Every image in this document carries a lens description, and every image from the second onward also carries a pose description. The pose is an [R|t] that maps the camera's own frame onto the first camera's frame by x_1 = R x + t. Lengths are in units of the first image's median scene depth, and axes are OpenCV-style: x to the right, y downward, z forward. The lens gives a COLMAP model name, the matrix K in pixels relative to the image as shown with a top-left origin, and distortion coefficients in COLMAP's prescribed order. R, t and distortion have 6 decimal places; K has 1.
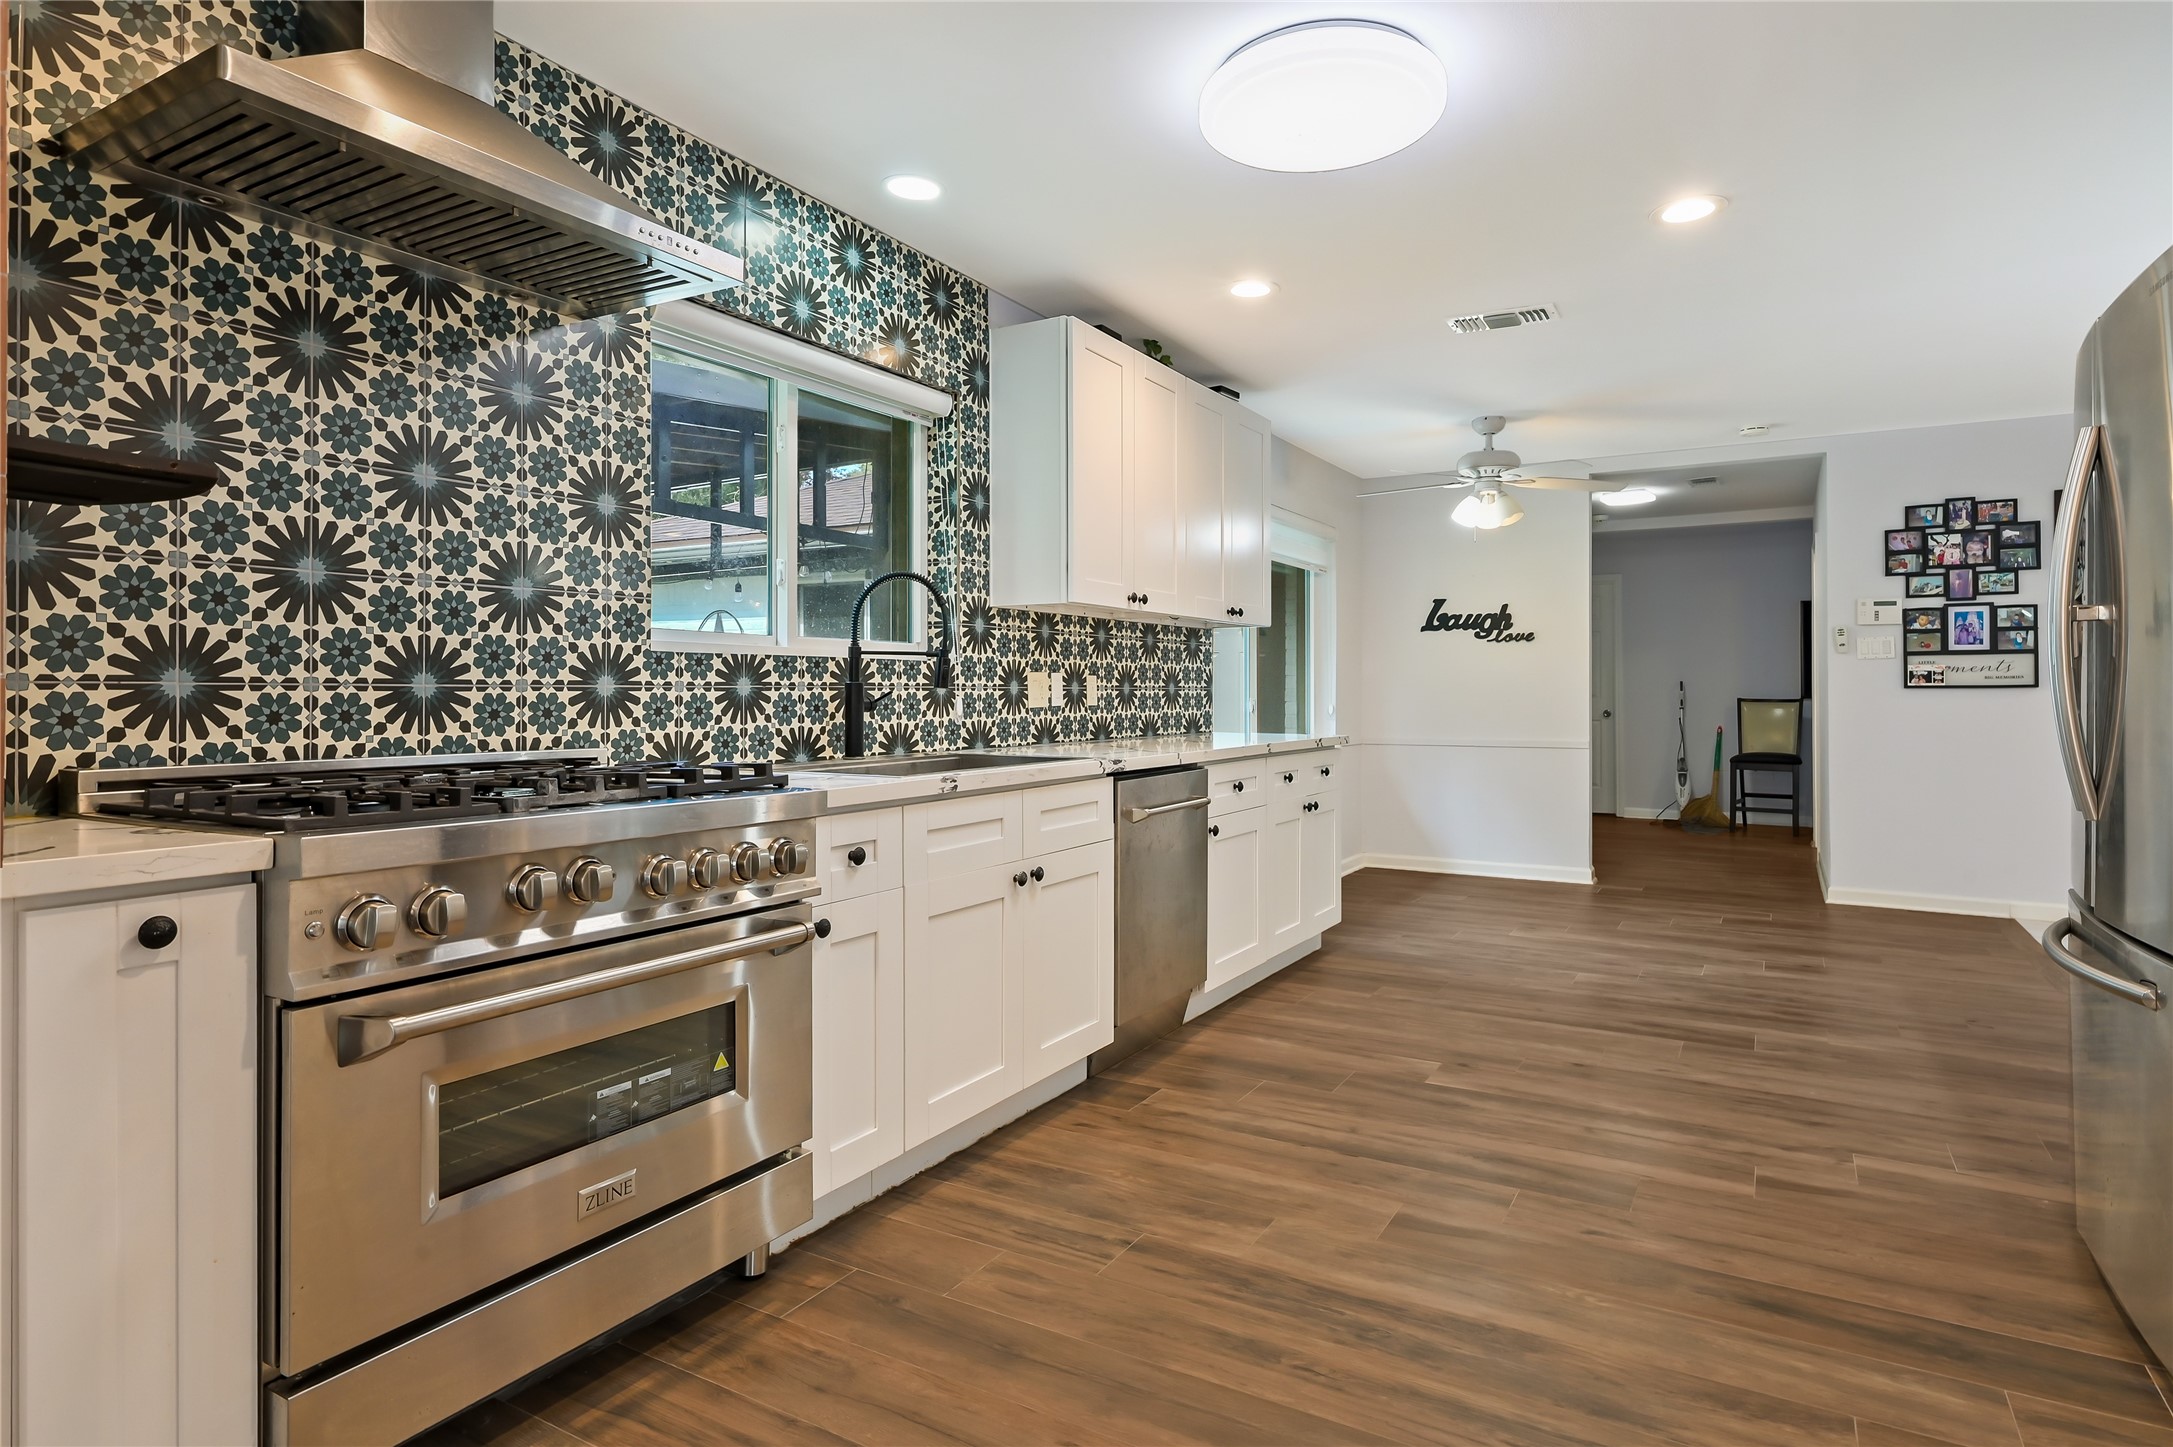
lens RADIAL K [[1184.7, 0, 1076.5], [0, 1184.7, 693.1], [0, 0, 1]] dist [-0.007498, -0.004351]
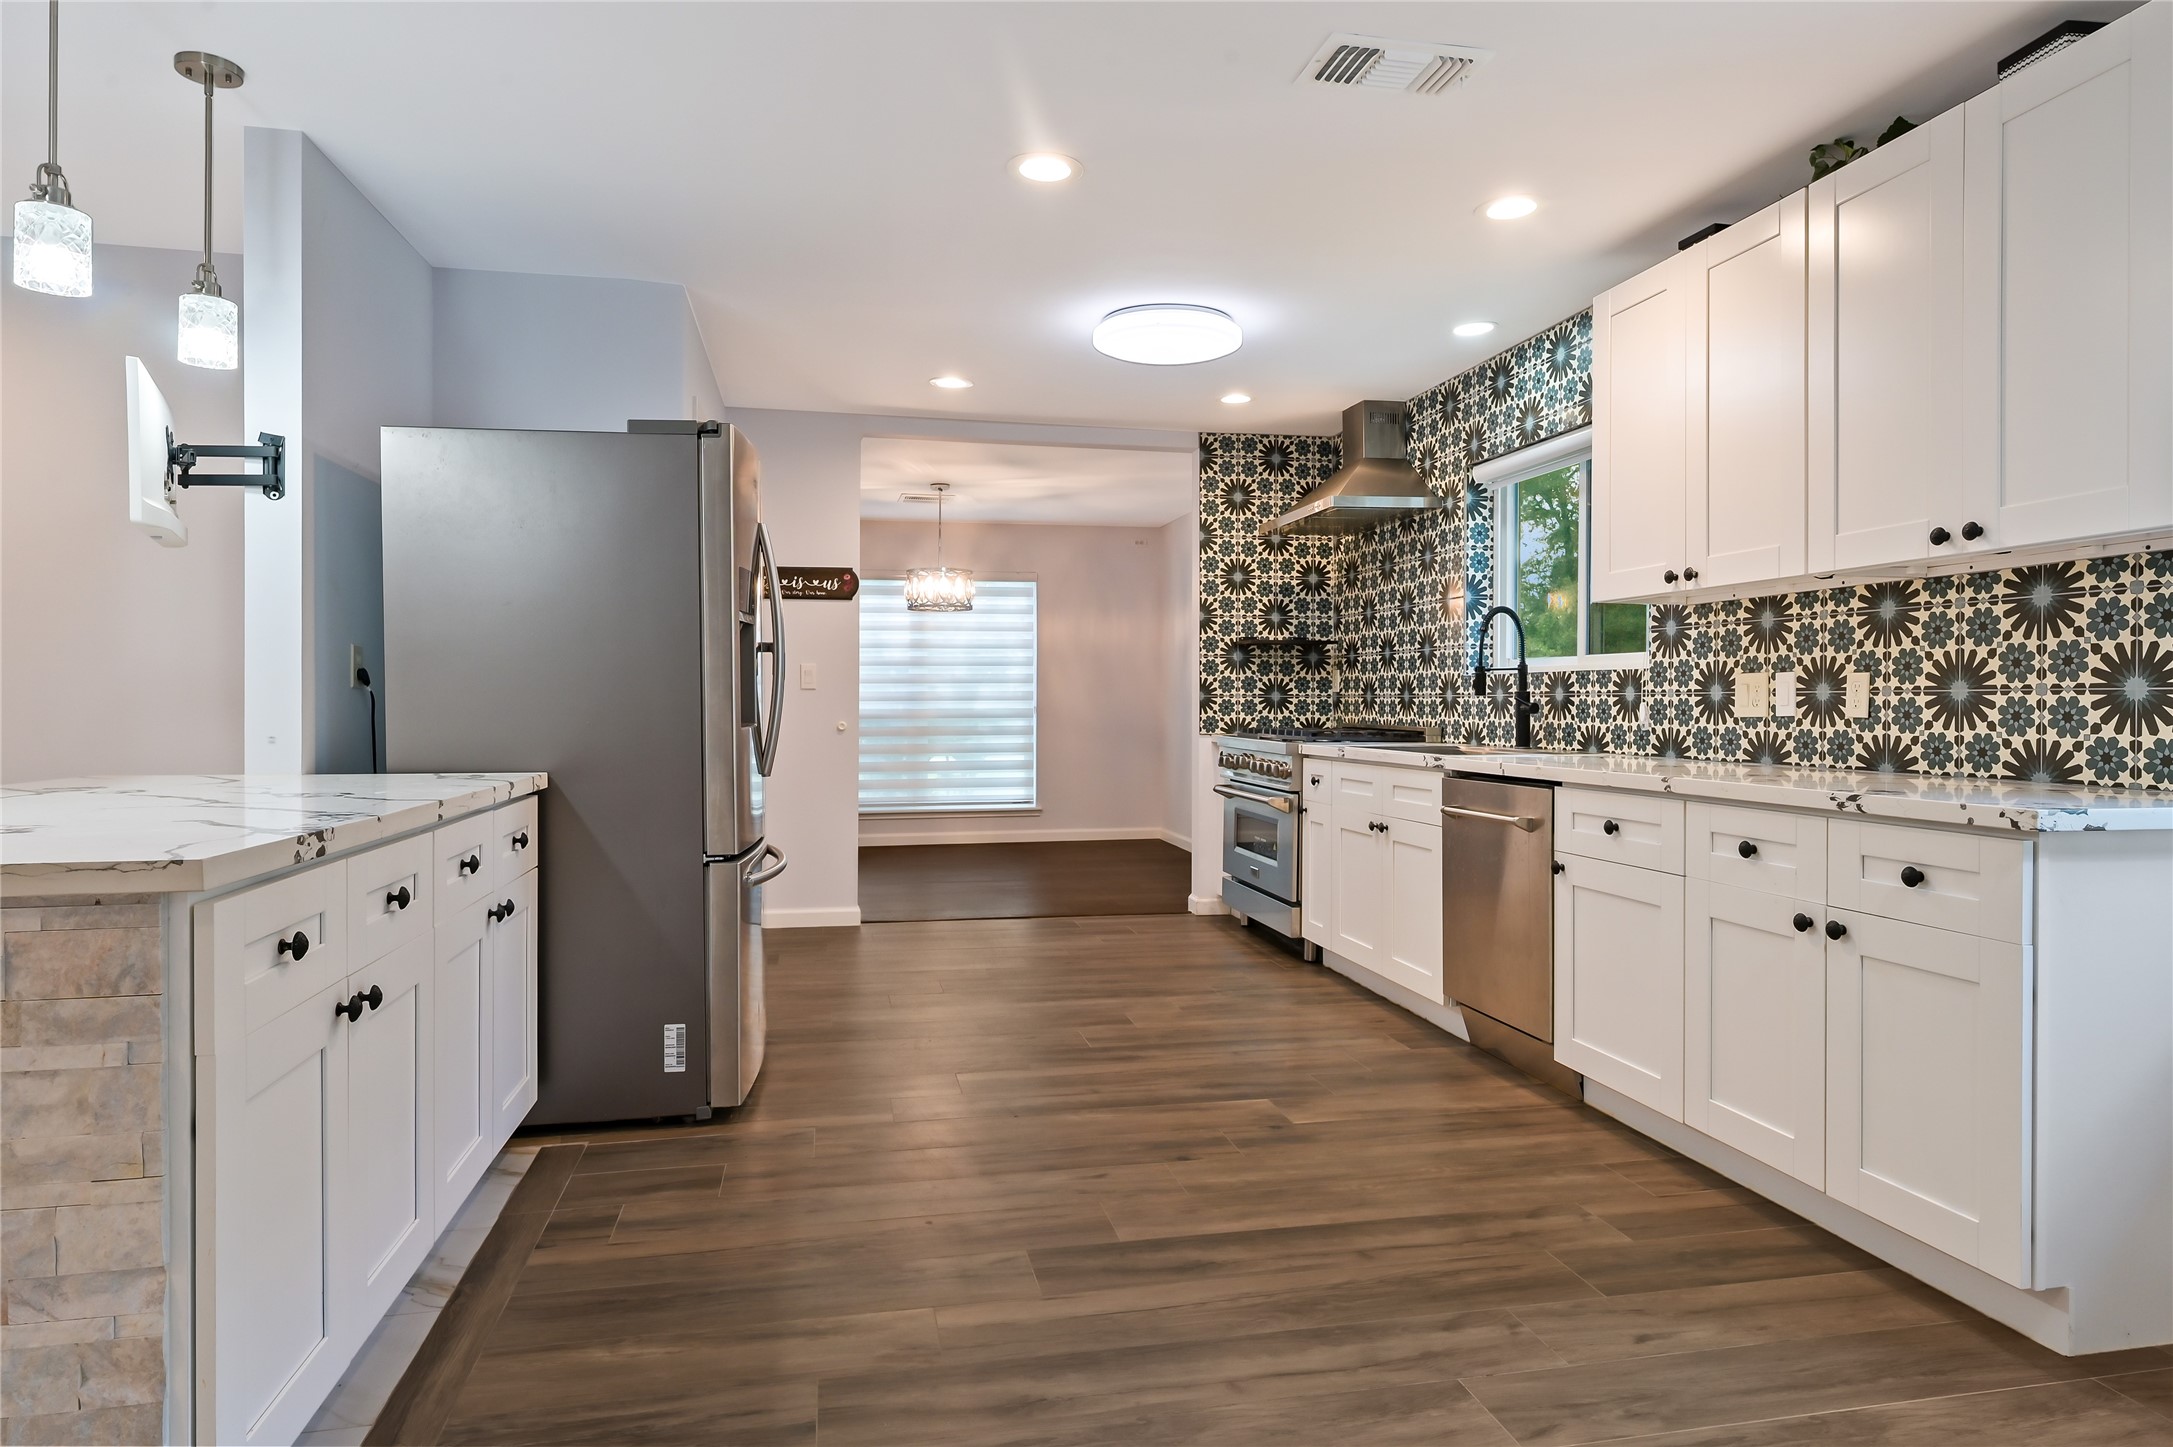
lens RADIAL K [[1270.6, 0, 1080.0], [0, 1270.6, 710.3], [0, 0, 1]] dist [0.001715, 0.000328]
pose [[-0.742984, 0.007388, -0.669269, 1.056665], [0.002433, 0.999962, 0.008339, -0.000661], [0.669305, 0.004567, -0.742973, 1.596074]]
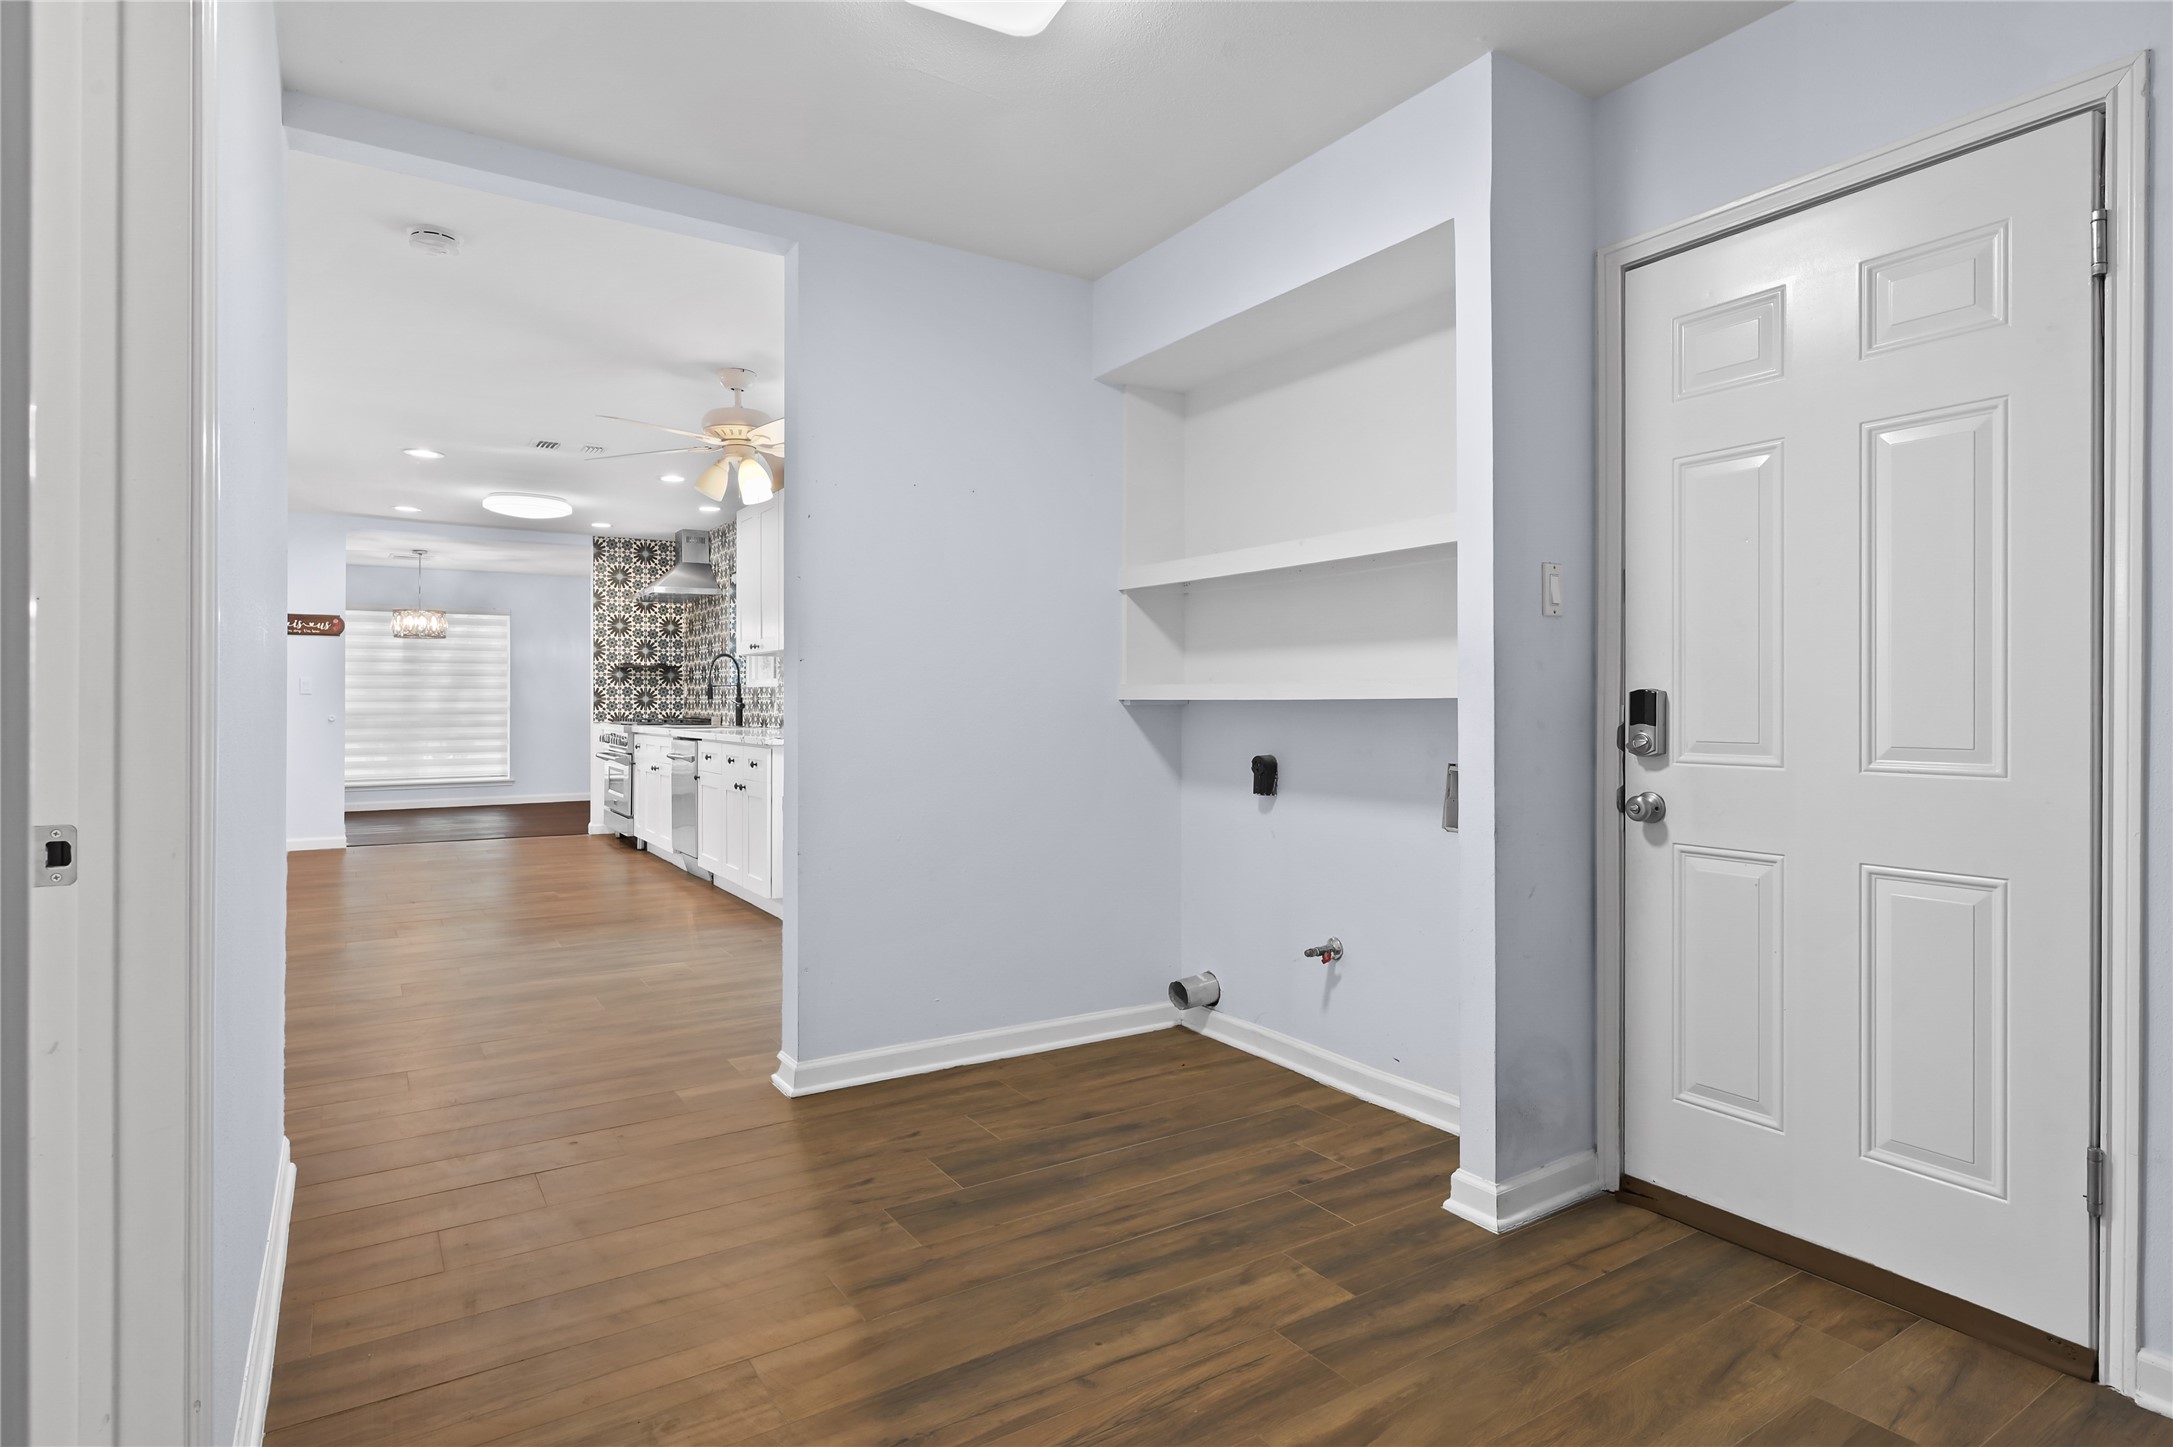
lens RADIAL K [[1155.3, 0, 1098.0], [0, 1155.3, 706.8], [0, 0, 1]] dist [0.003599, -0.000268]
pose [[-0.448426, 0.005969, -0.893800, 1.585645], [0.001305, 0.999981, 0.006023, -0.002238], [0.893819, 0.001535, -0.448426, 2.615169]]
